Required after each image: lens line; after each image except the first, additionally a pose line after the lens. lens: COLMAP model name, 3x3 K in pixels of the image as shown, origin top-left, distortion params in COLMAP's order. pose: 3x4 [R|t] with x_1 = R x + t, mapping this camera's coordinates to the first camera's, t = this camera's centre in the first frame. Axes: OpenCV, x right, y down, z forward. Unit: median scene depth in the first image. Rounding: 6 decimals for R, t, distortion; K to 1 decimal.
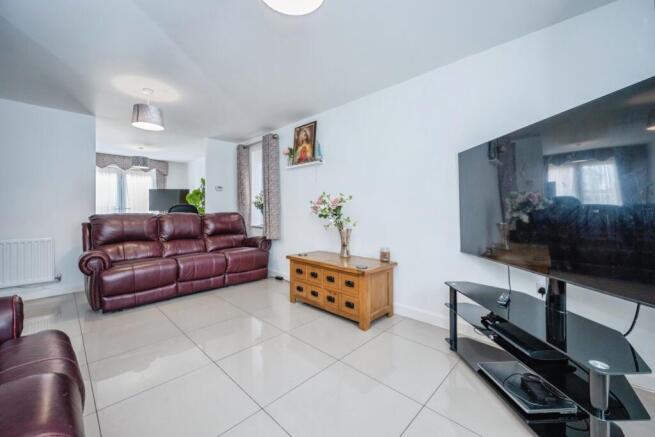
lens RADIAL K [[261.2, 0, 327.5], [0, 261.2, 218.5], [0, 0, 1]] dist [0.001178, 0.000010]
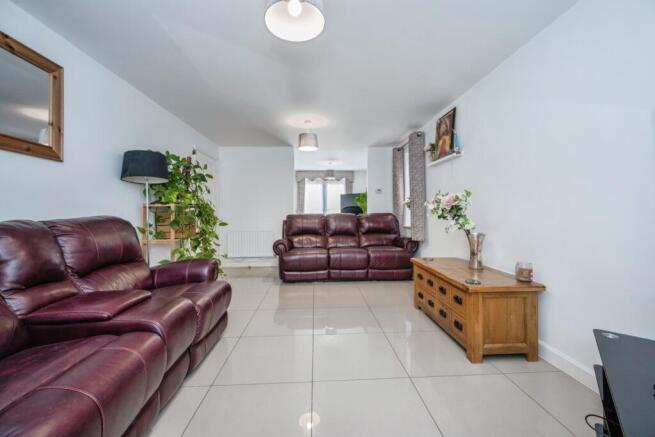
lens RADIAL K [[258.5, 0, 327.5], [0, 258.5, 218.5], [0, 0, 1]] dist [-0.001588, -0.000110]
pose [[0.731963, 0.014544, -0.681189, 0.221429], [-0.014913, 0.999875, 0.005323, -0.003099], [0.681181, 0.006263, 0.732088, 0.079544]]
